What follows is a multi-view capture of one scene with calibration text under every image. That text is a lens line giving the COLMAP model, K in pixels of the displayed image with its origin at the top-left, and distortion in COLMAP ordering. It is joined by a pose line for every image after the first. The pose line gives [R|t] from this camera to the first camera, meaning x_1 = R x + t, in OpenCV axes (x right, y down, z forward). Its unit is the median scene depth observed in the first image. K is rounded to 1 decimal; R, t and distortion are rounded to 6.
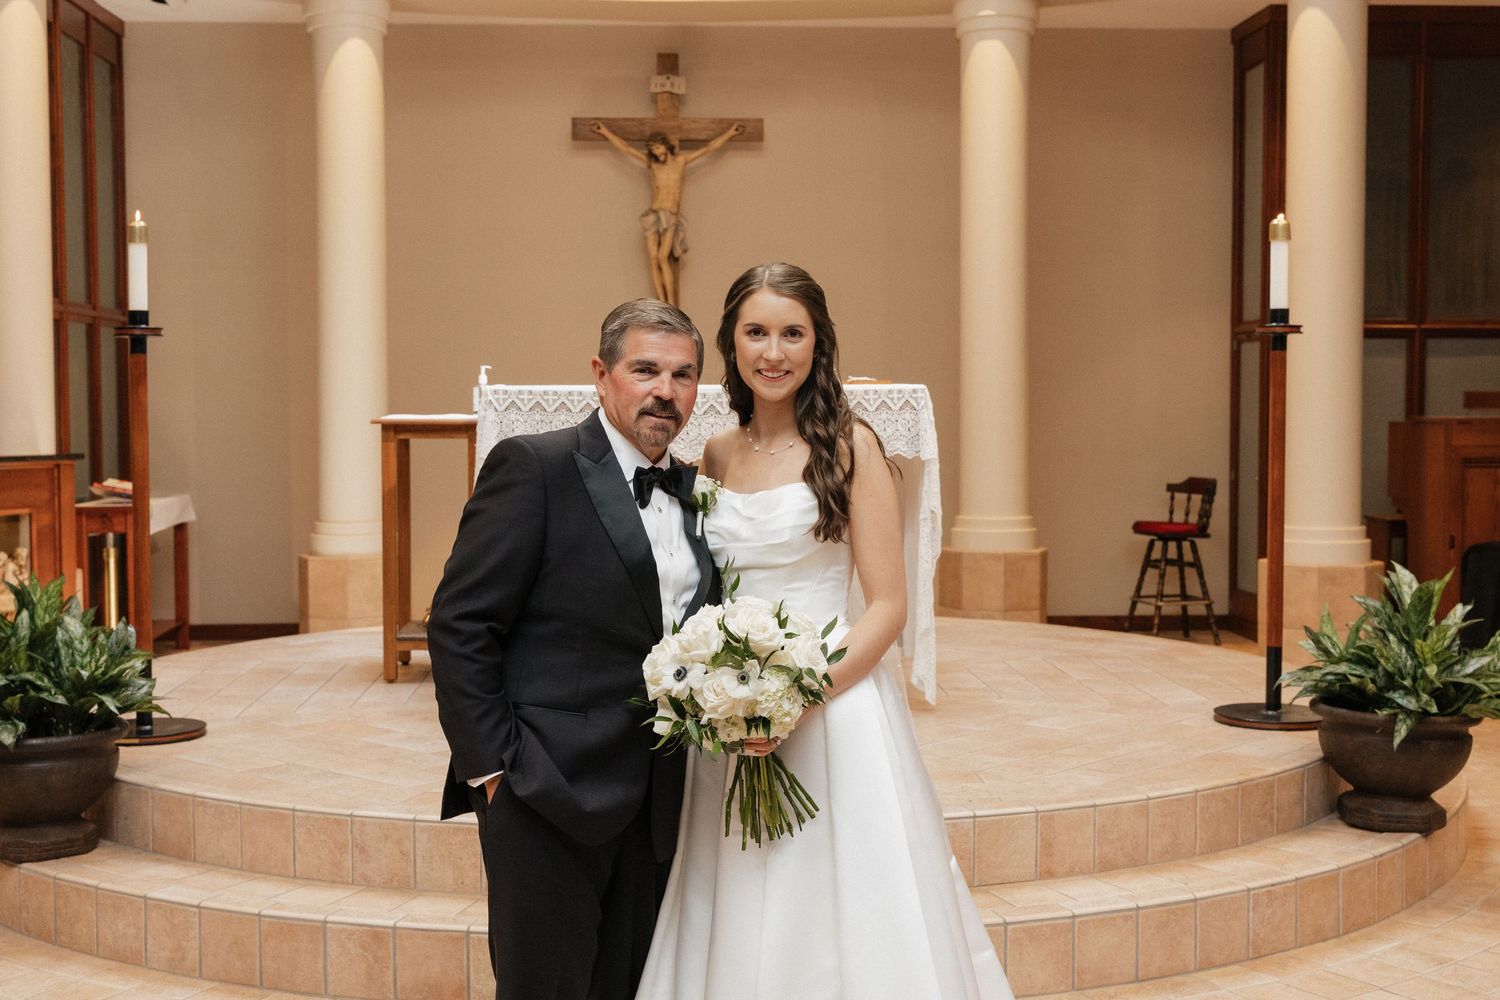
lens RADIAL K [[1871.1, 0, 745.4], [0, 1871.1, 500.6], [0, 0, 1]] dist [0.010276, 0.008728]
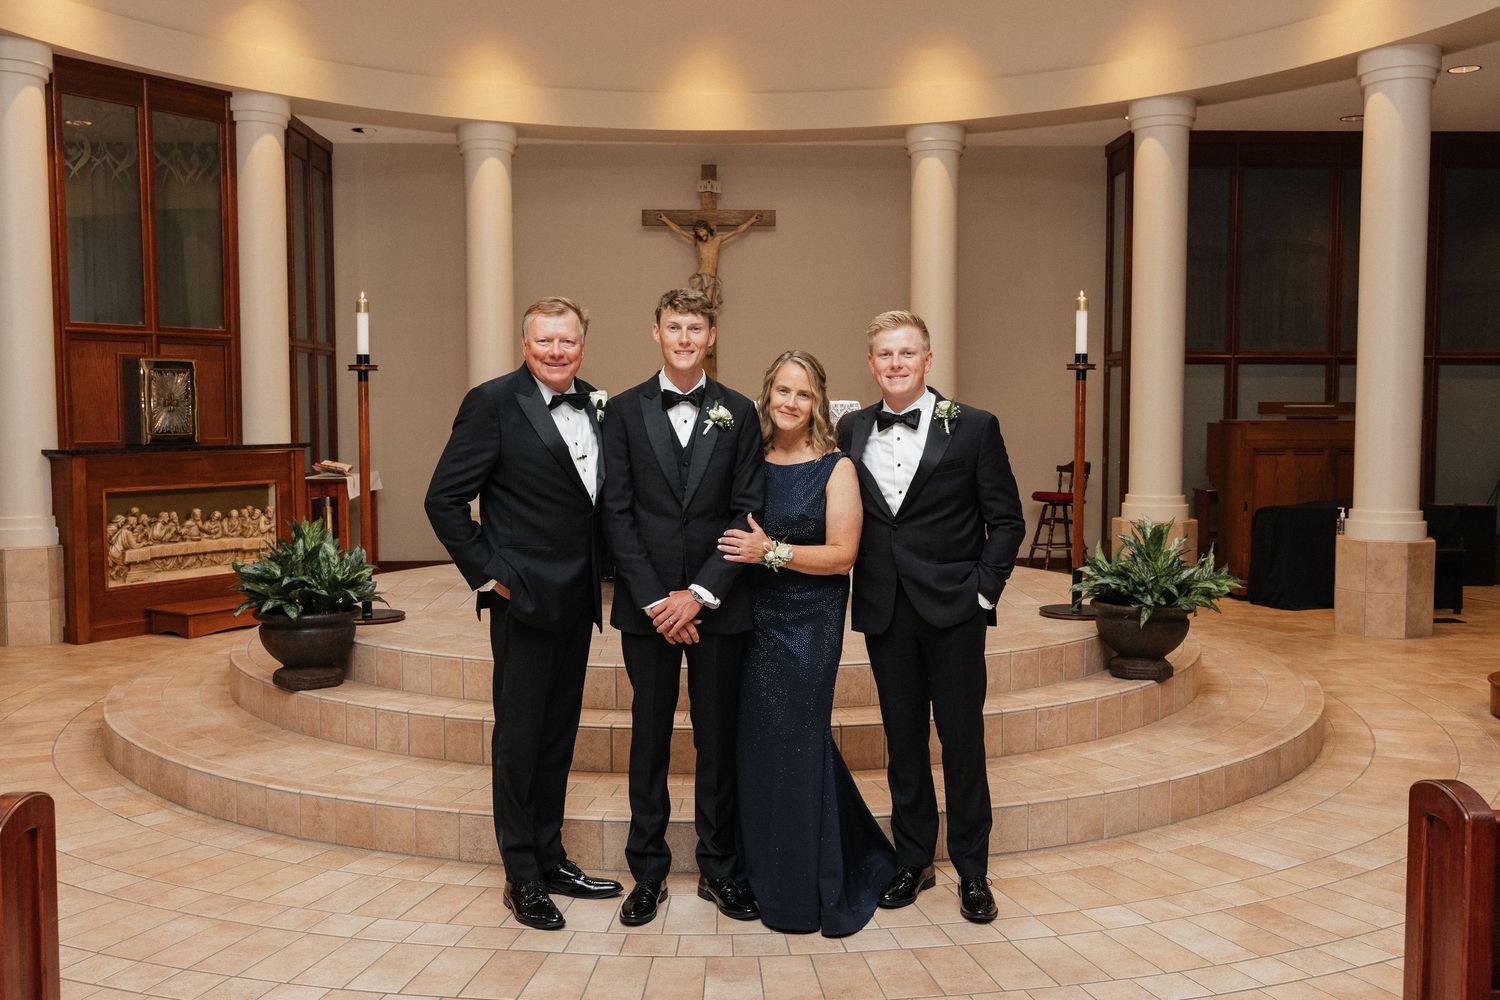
lens RADIAL K [[1402.2, 0, 747.9], [0, 1402.2, 501.1], [0, 0, 1]] dist [0.010699, 0.004883]
pose [[0.999759, 0.003494, -0.021666, 0.029323], [-0.003142, 0.999863, 0.016255, 0.003325], [0.021720, -0.016183, 0.999633, -0.181372]]
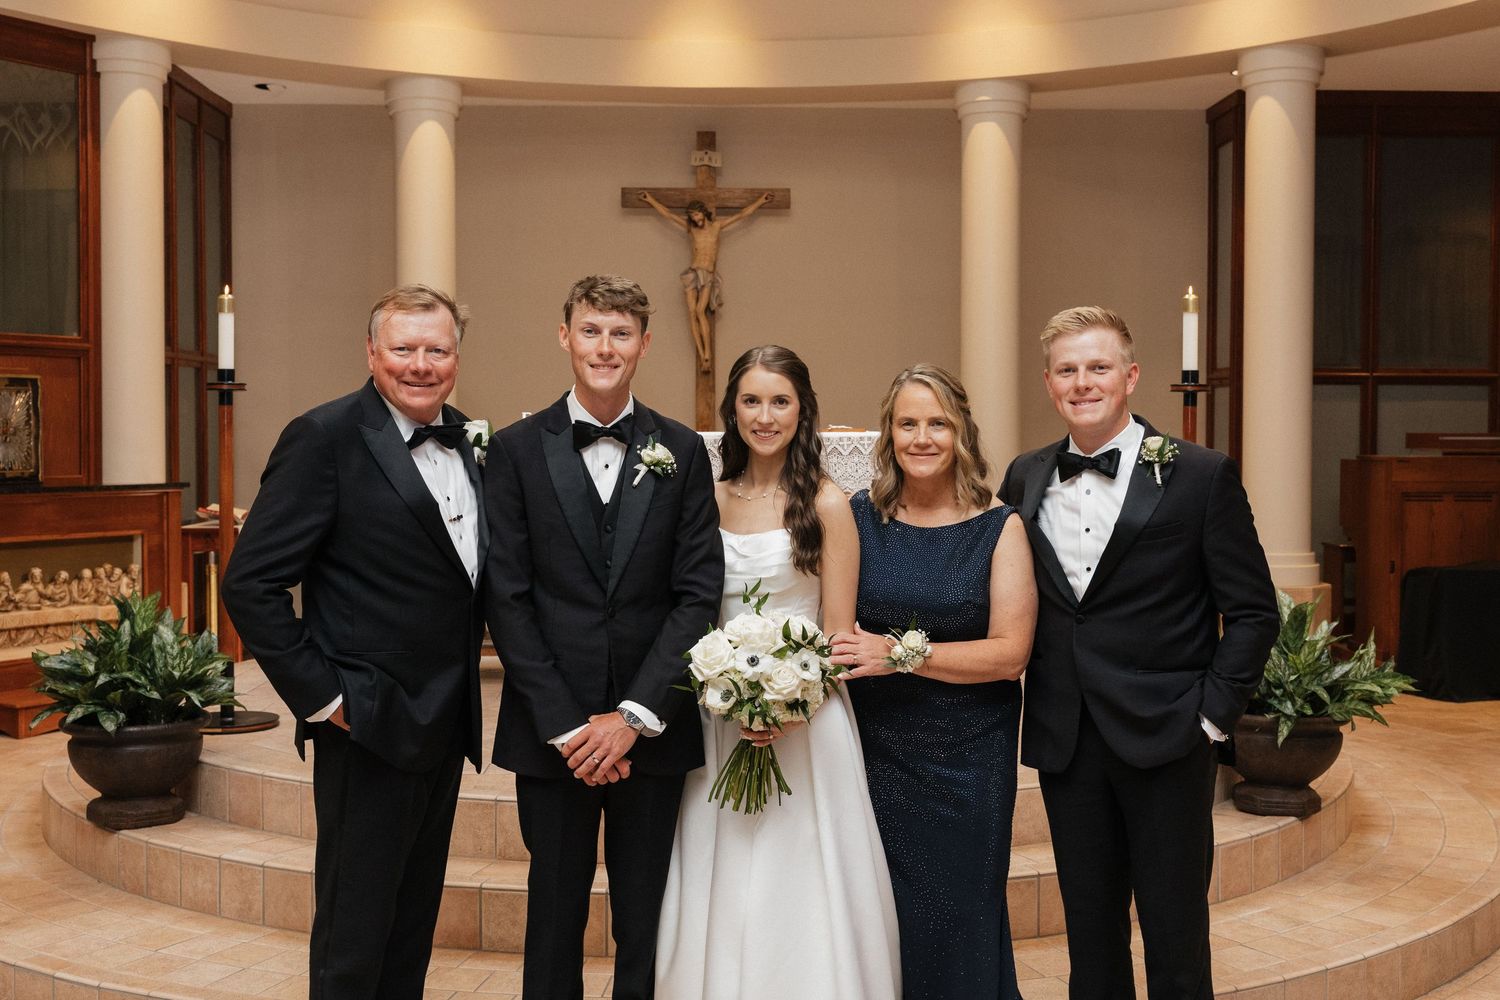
lens RADIAL K [[1710.5, 0, 761.6], [0, 1710.5, 486.2], [0, 0, 1]] dist [0.000274, 0.024086]
pose [[0.999726, 0.005295, -0.022795, 0.039401], [-0.005763, 0.999773, -0.020534, -0.005865], [0.022681, 0.020660, 0.999529, -0.074952]]
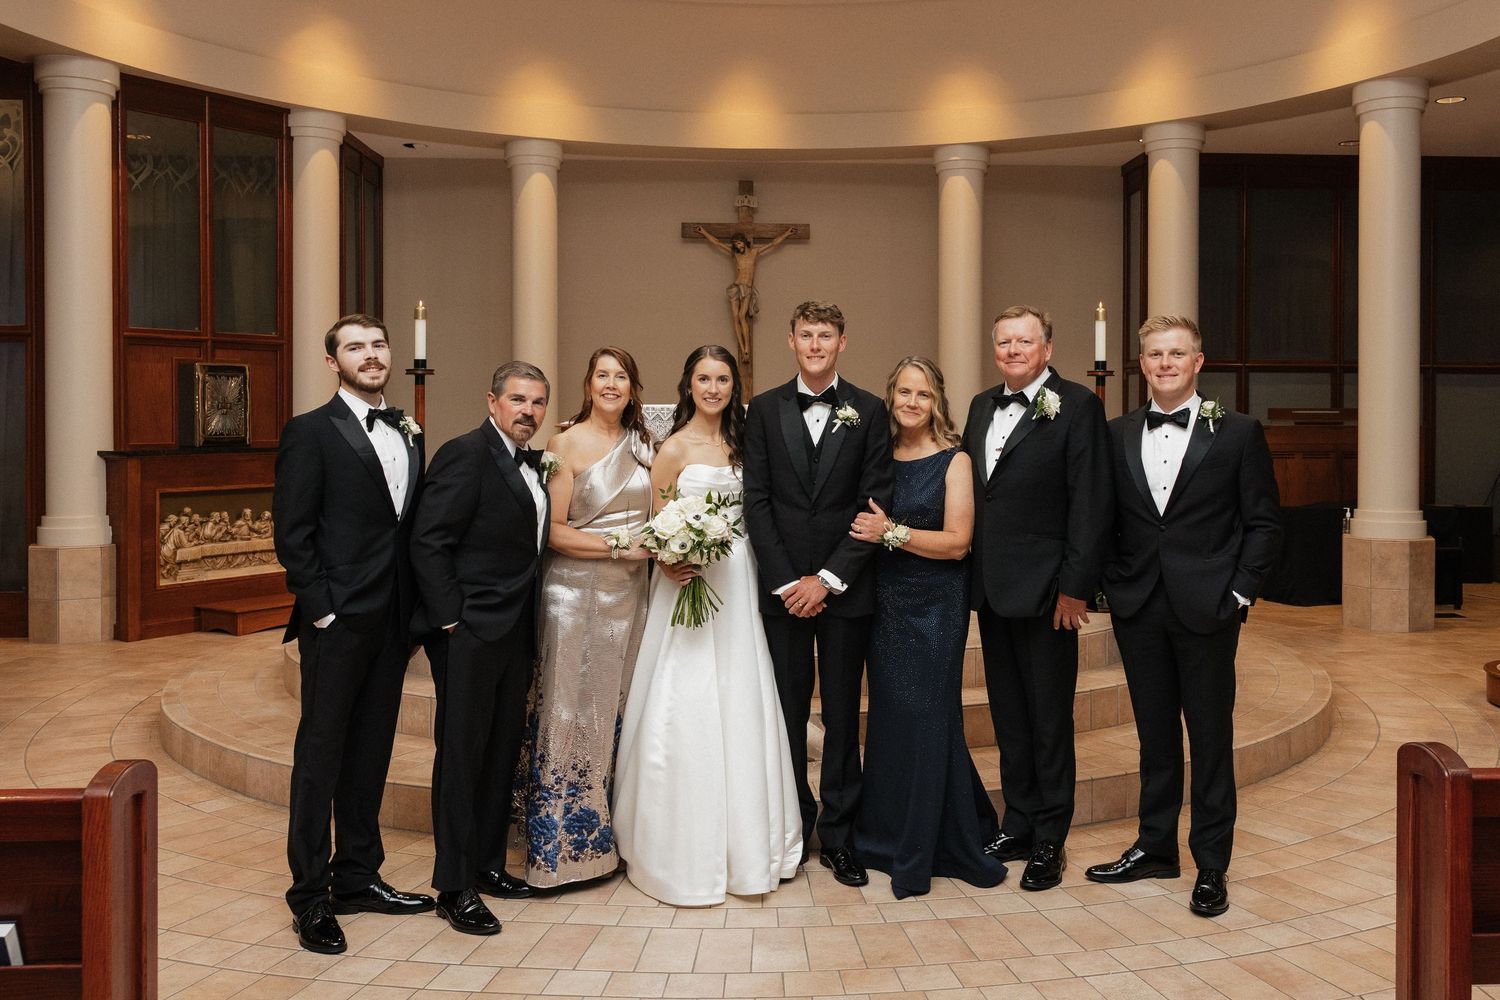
lens RADIAL K [[1369.8, 0, 823.5], [0, 1369.8, 430.3], [0, 0, 1]] dist [0.006270, -0.002191]
pose [[0.999935, 0.004316, 0.010563, 0.023090], [-0.003911, 0.999264, -0.038154, 0.007196], [-0.010720, 0.038111, 0.999216, -0.213346]]
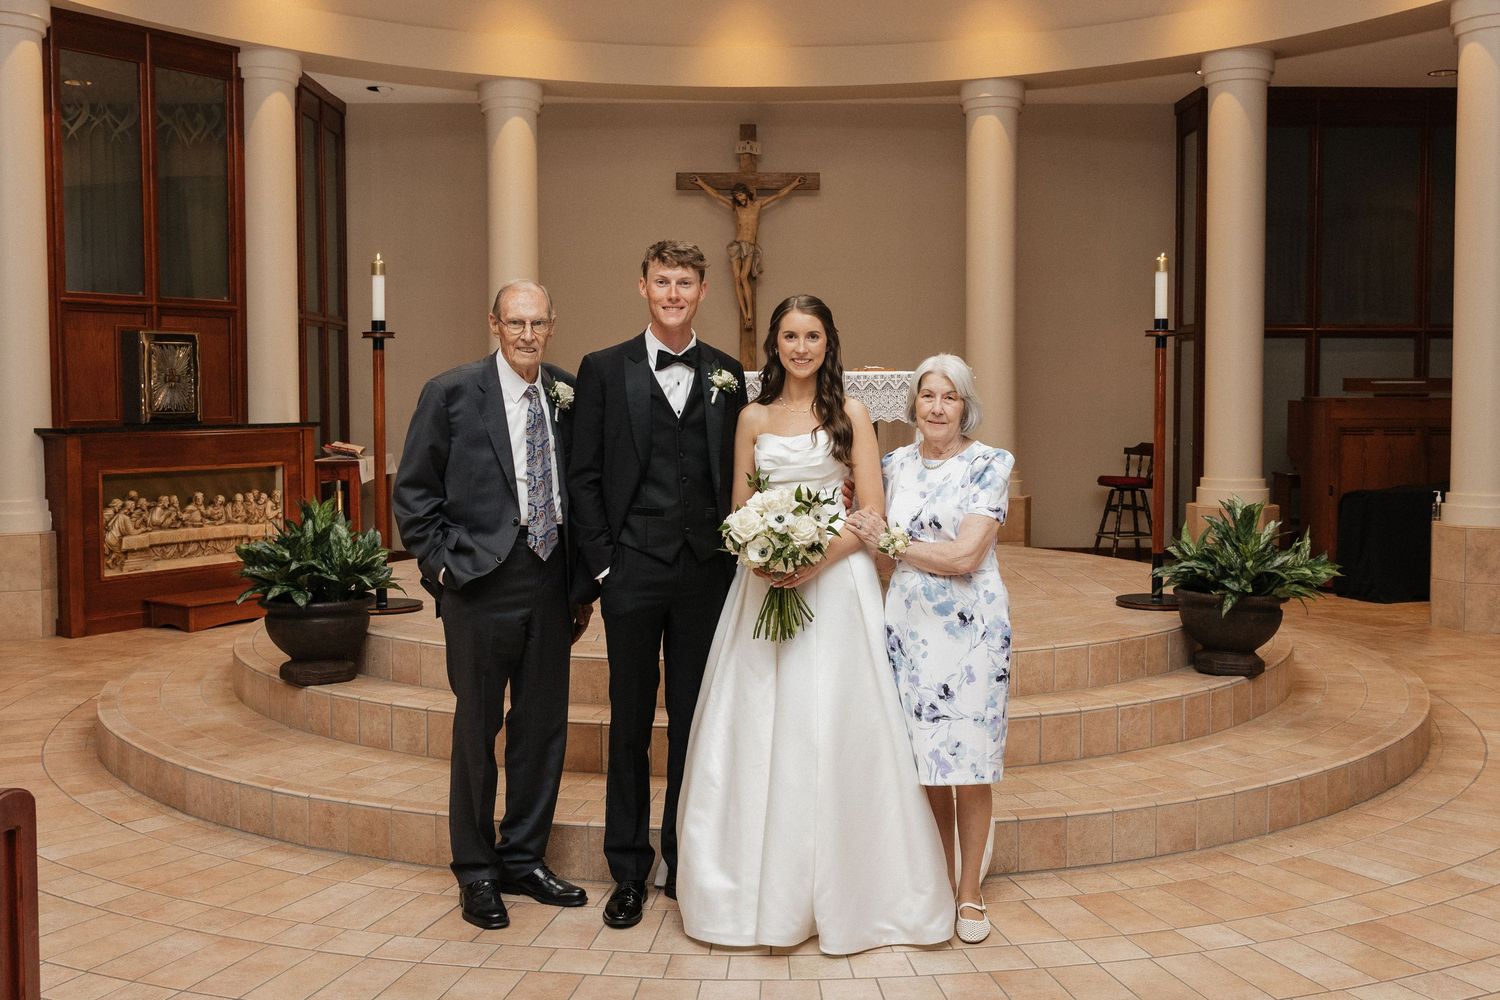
lens RADIAL K [[1499.7, 0, 766.8], [0, 1499.7, 465.9], [0, 0, 1]] dist [-0.010925, 0.015008]
pose [[0.999428, 0.002838, -0.033693, 0.019936], [-0.002849, 0.999996, -0.000281, 0.011552], [0.033693, 0.000377, 0.999432, -0.156943]]
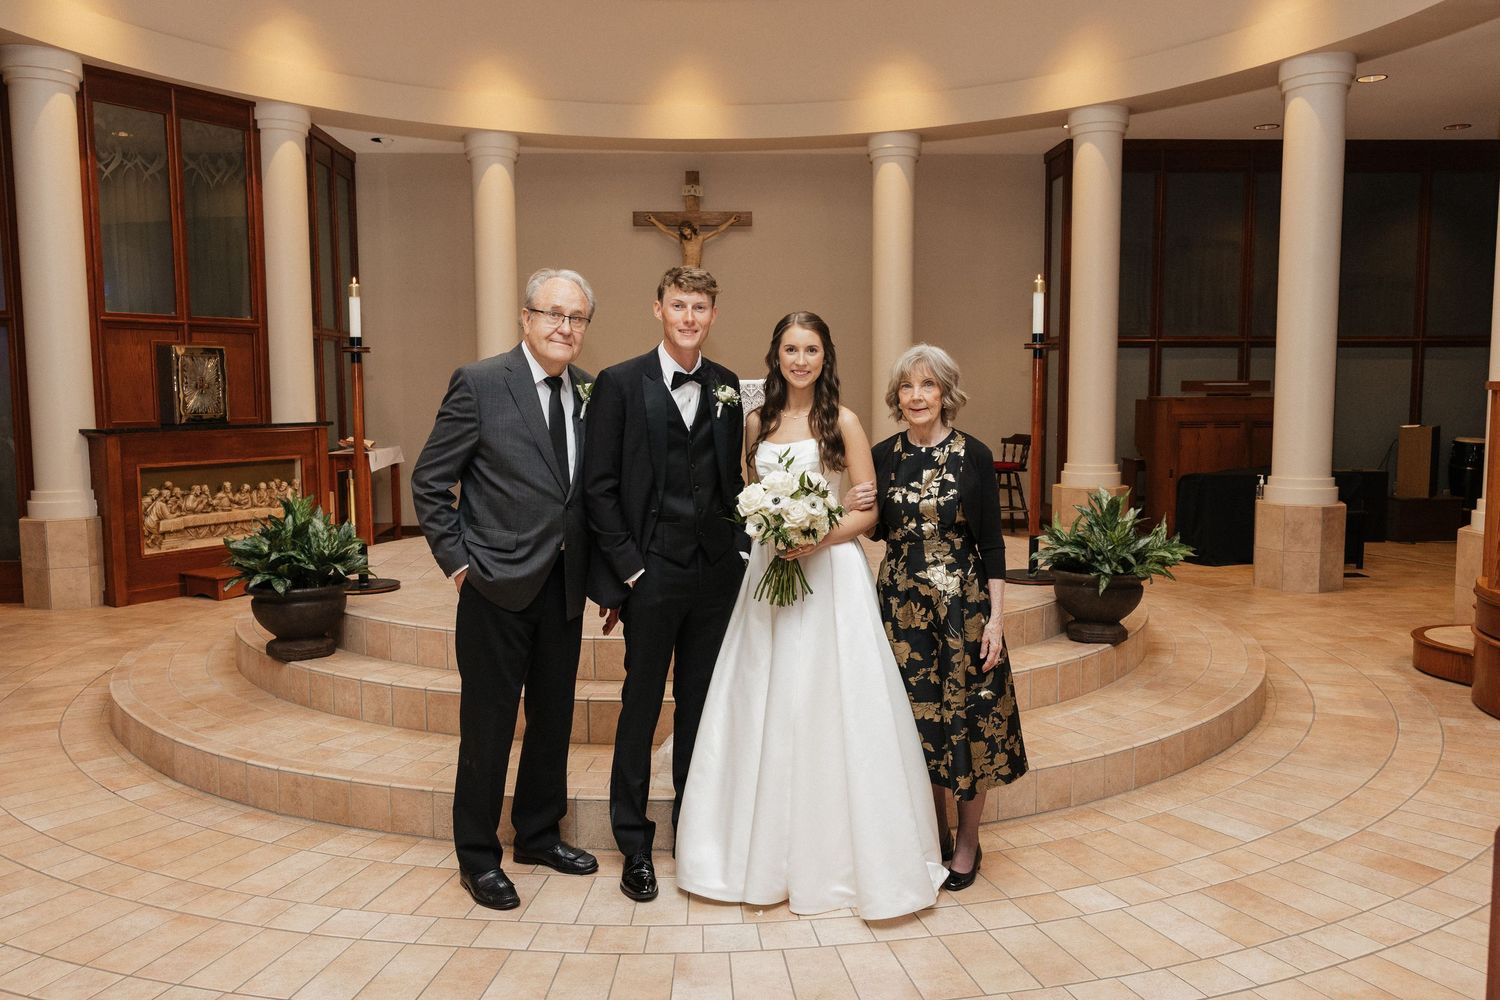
lens RADIAL K [[1177.5, 0, 747.1], [0, 1177.5, 501.0], [0, 0, 1]] dist [0.008079, -0.001884]
pose [[0.999953, -0.002030, -0.009479, 0.034199], [0.002446, 0.999025, 0.044078, -0.000295], [0.009380, -0.044099, 0.998983, -0.054938]]
